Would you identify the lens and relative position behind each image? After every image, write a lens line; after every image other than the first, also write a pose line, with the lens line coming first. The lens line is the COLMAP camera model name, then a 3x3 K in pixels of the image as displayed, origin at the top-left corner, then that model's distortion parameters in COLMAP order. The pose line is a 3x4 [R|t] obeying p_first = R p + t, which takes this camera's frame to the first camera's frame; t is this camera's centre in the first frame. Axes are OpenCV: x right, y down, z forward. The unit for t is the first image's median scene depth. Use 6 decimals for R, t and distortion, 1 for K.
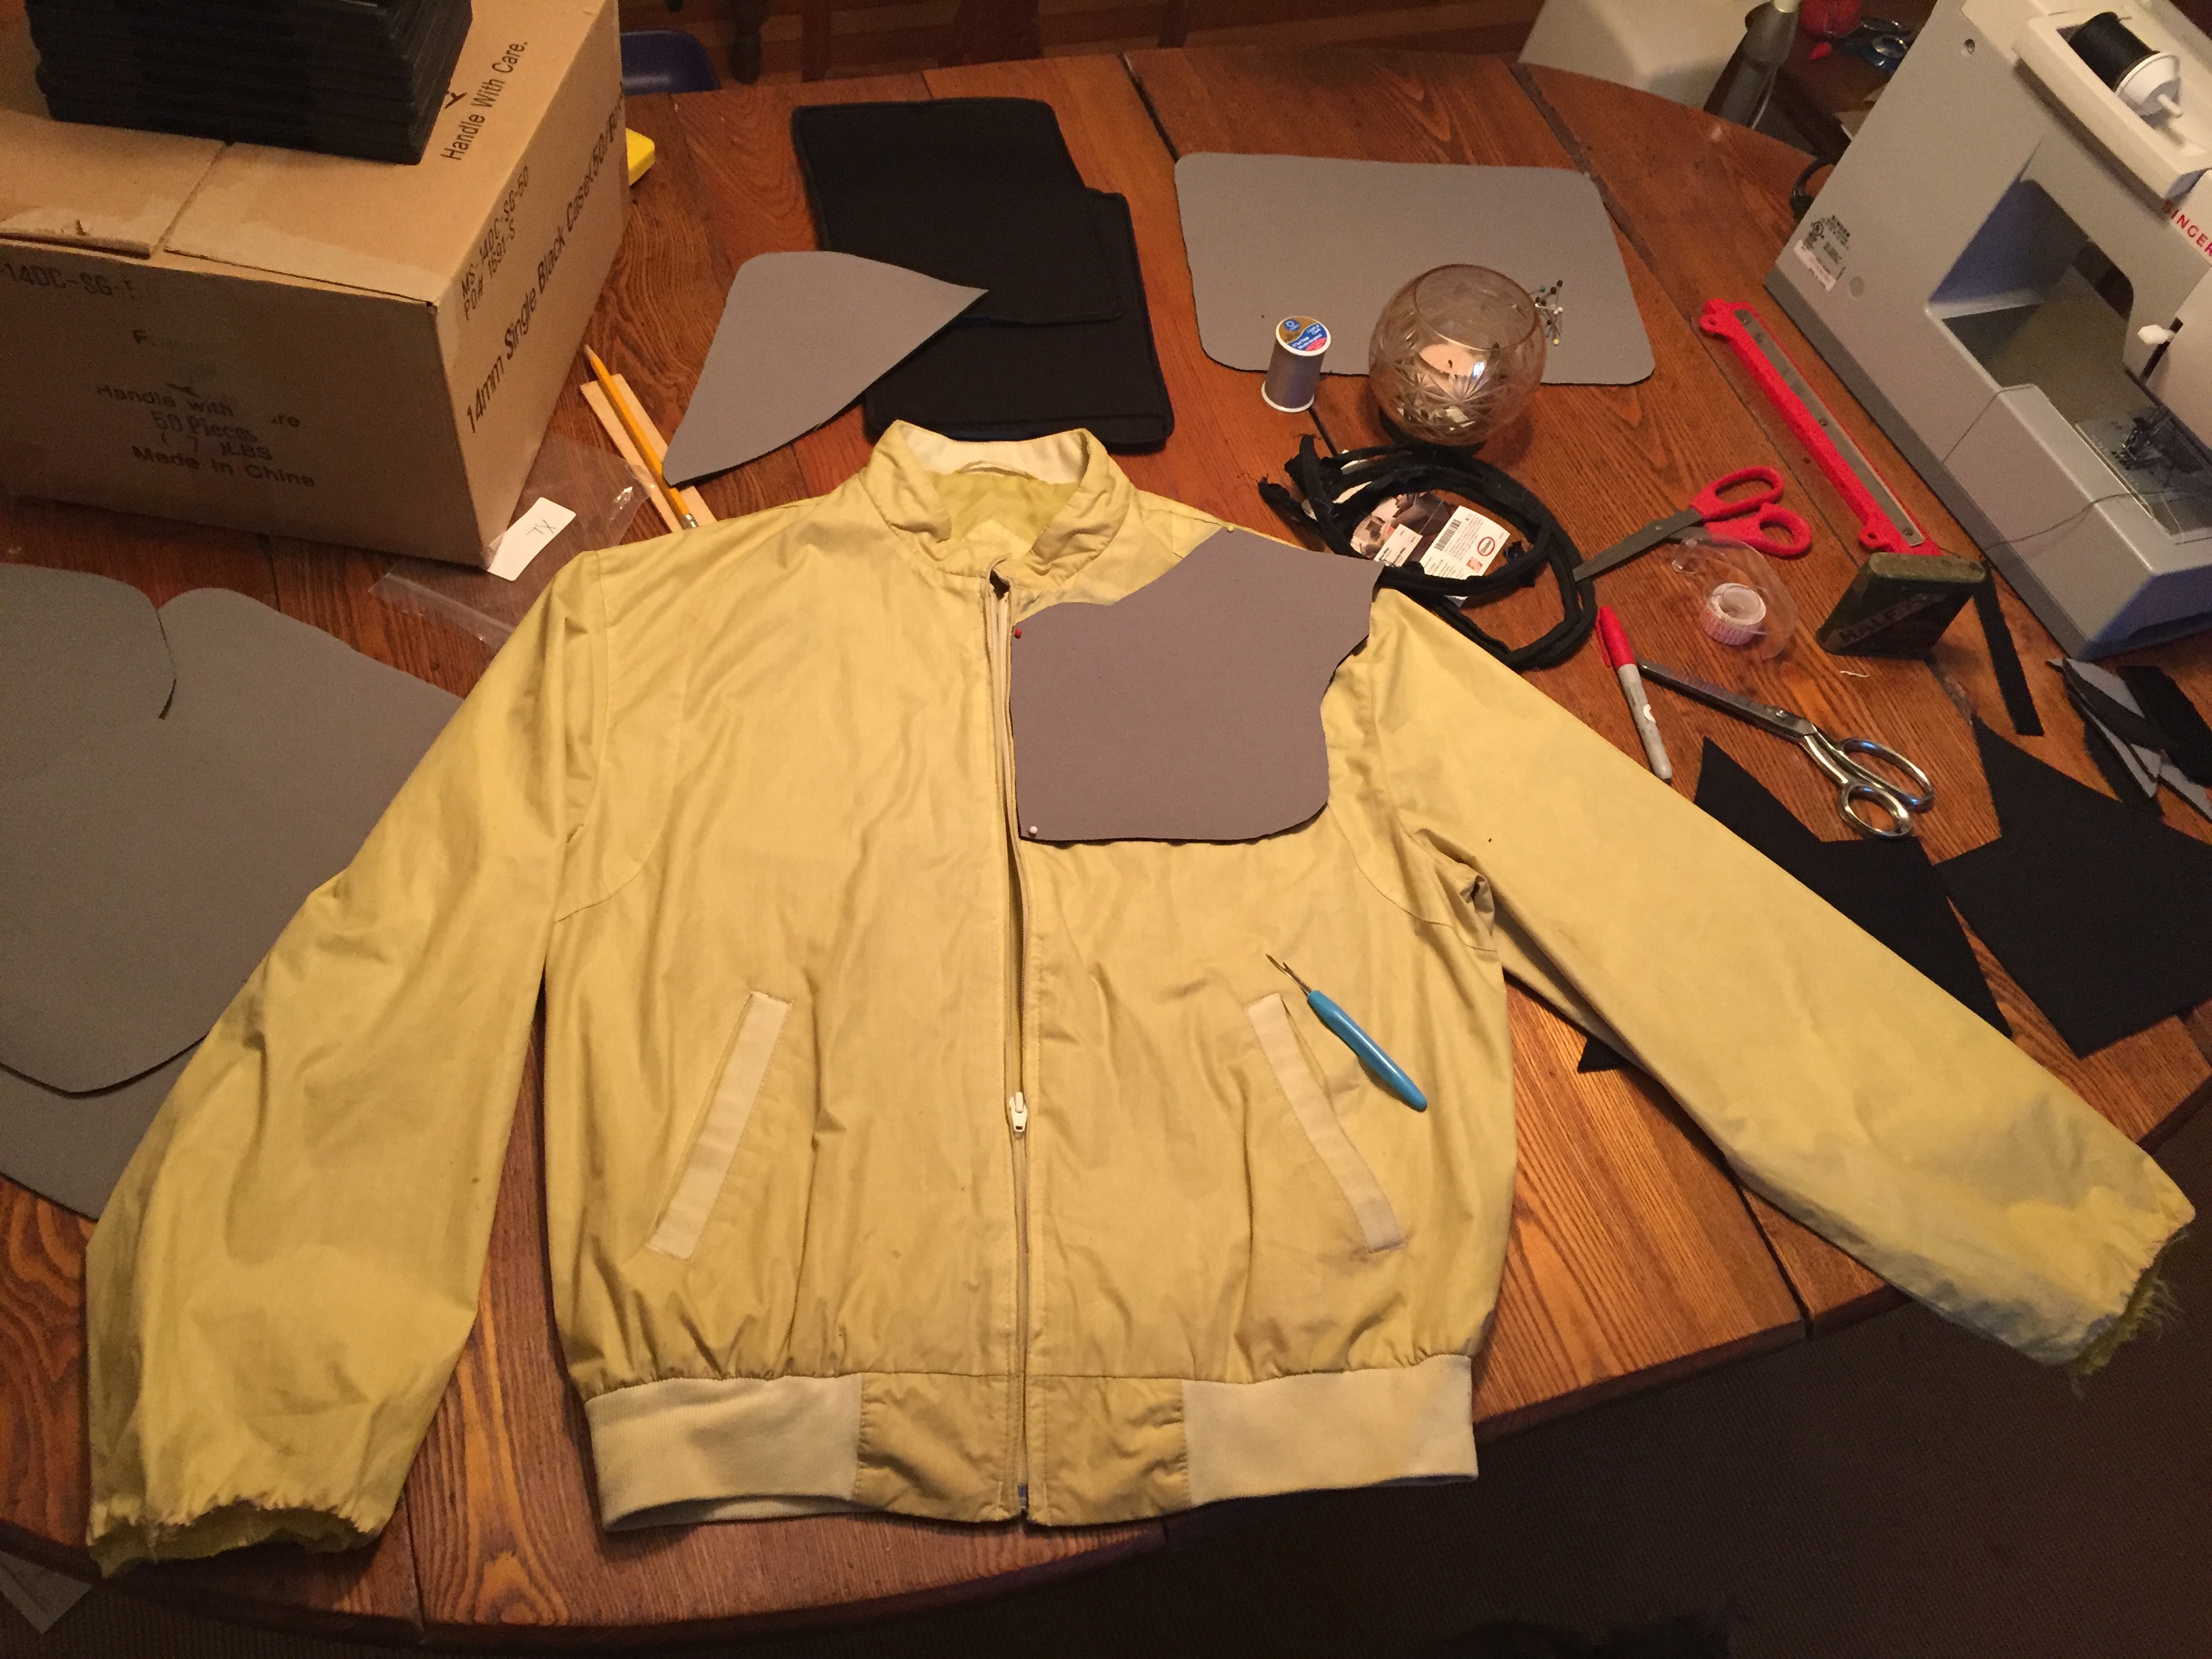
lens RADIAL K [[1959.7, 0, 1111.0], [0, 1959.7, 833.4], [0, 0, 1]] dist [0.083728, -0.110297]
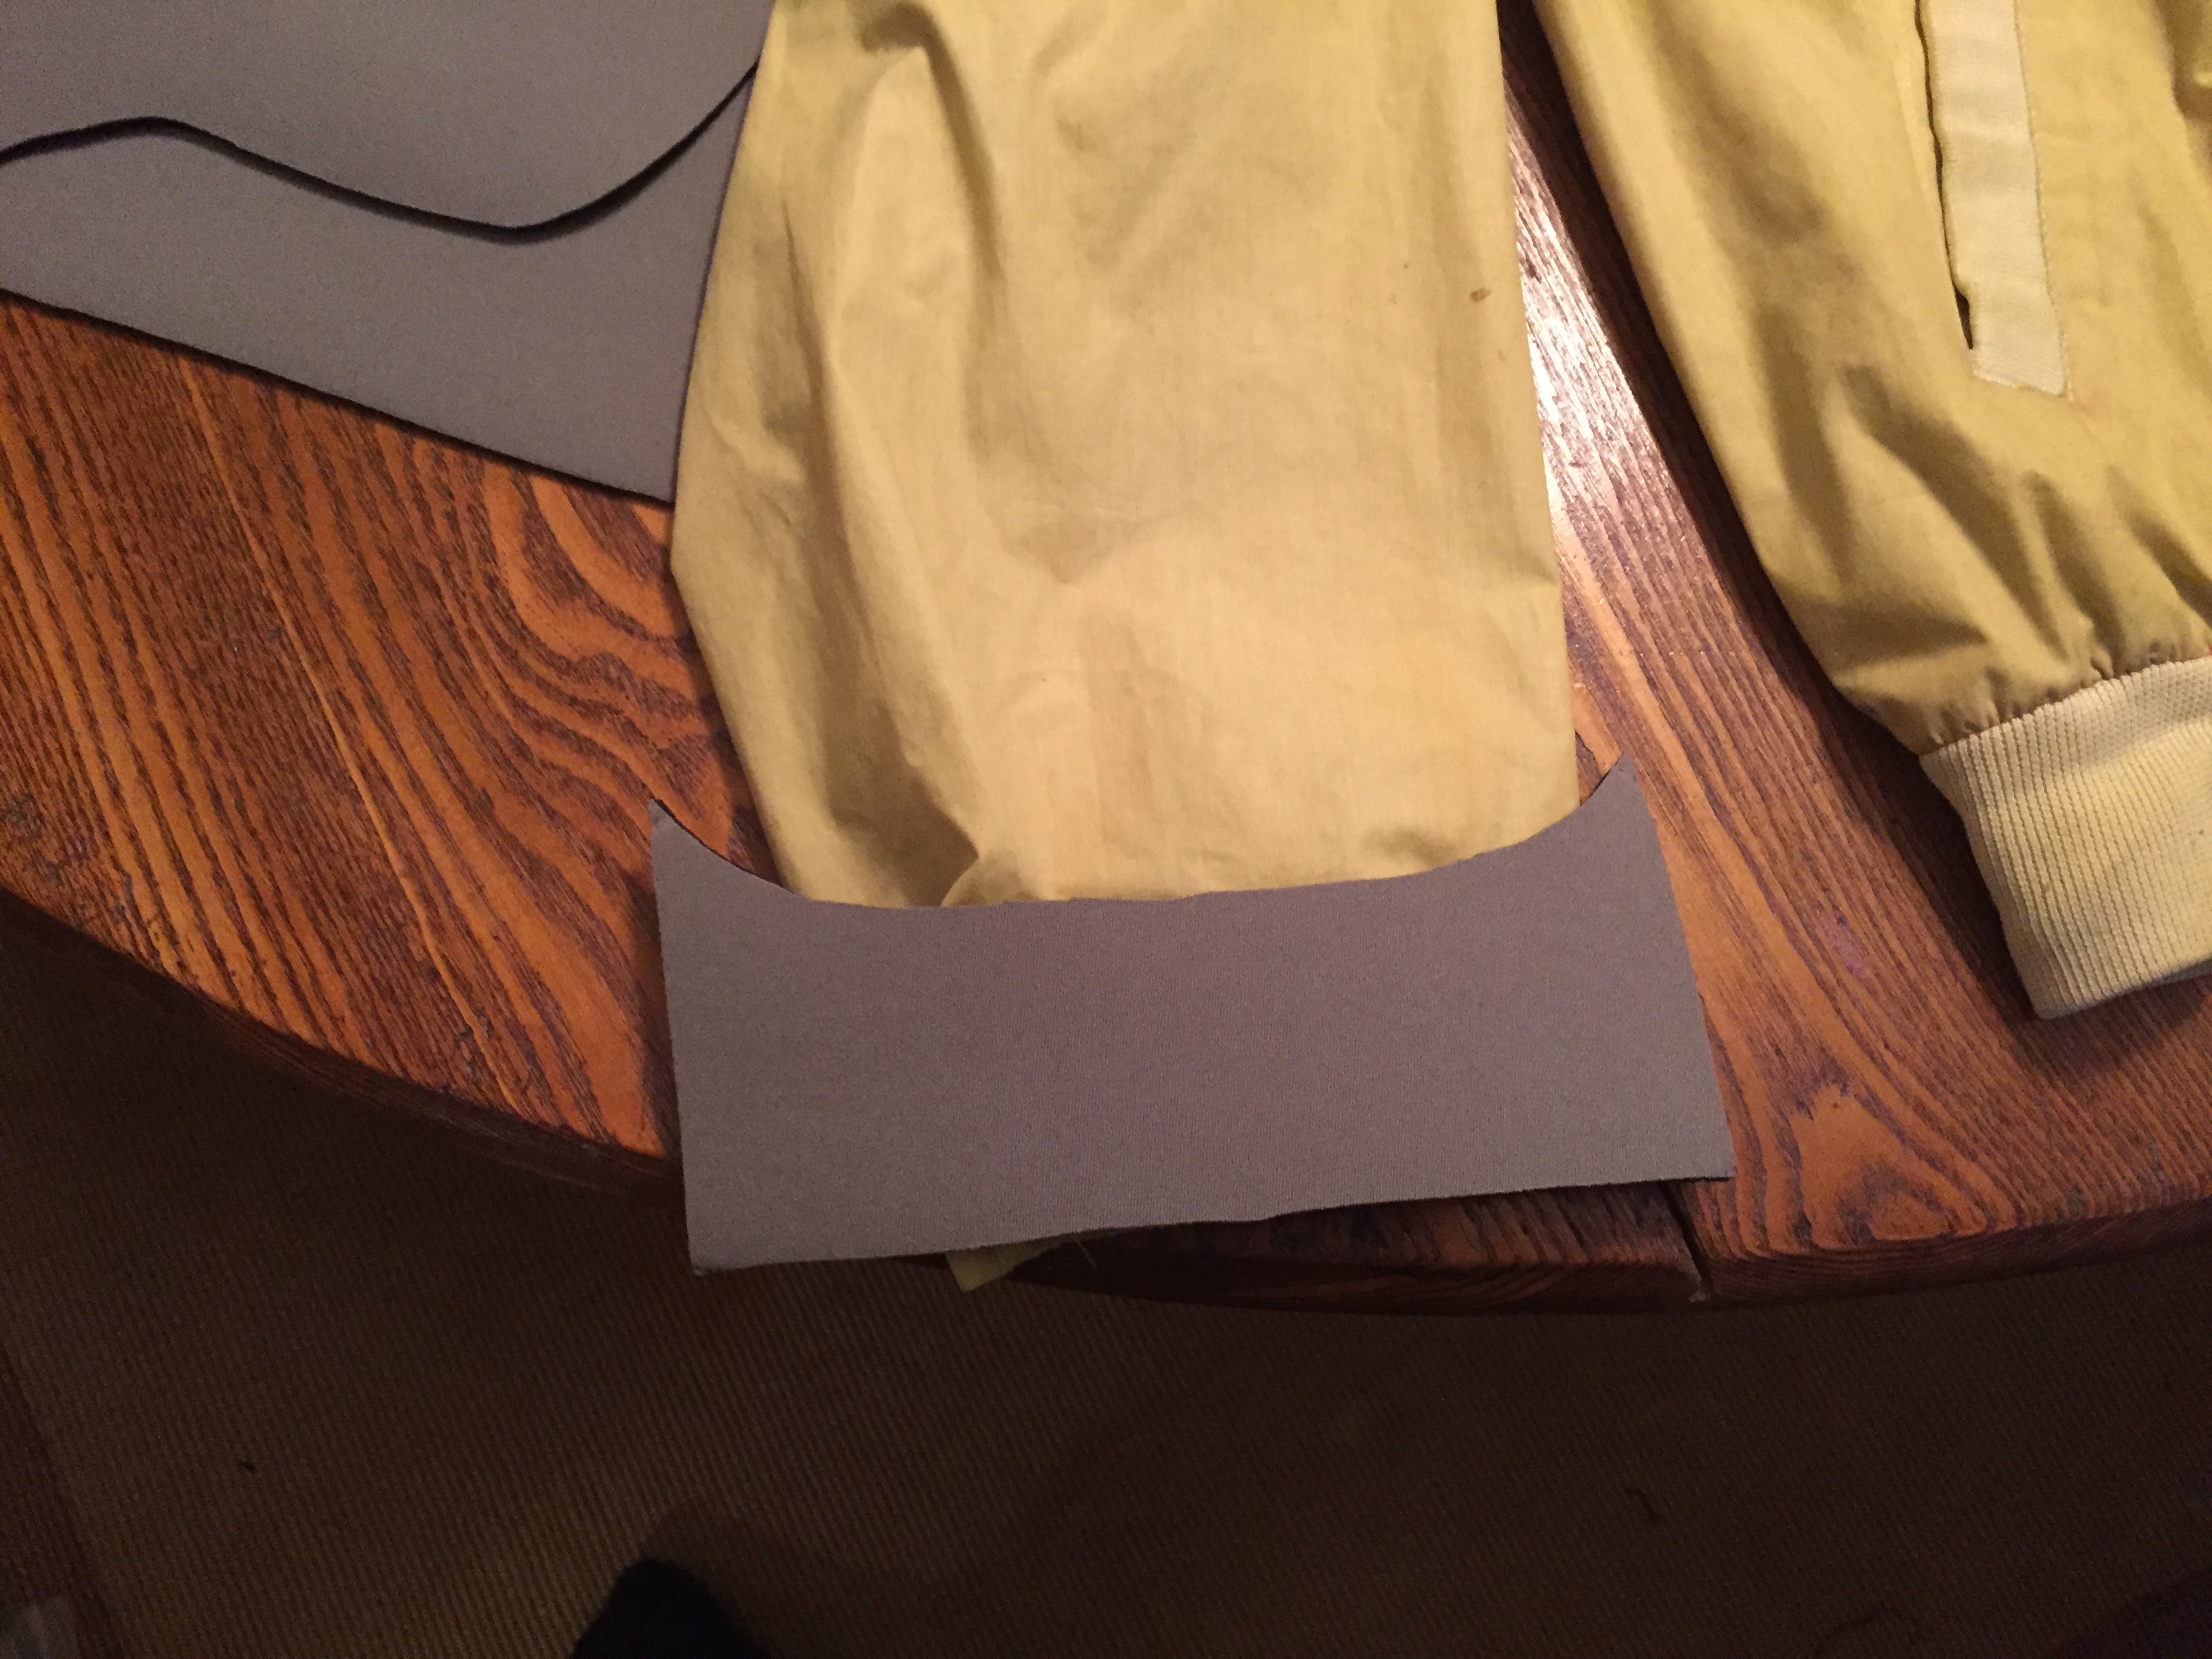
lens RADIAL K [[1959.7, 0, 1094.9], [0, 1959.7, 845.0], [0, 0, 1]] dist [0.083728, -0.110297]
pose [[0.988550, -0.135059, -0.067296, -0.405888], [0.150268, 0.921764, 0.357449, 0.124222], [0.013754, -0.363469, 0.931505, 0.578018]]
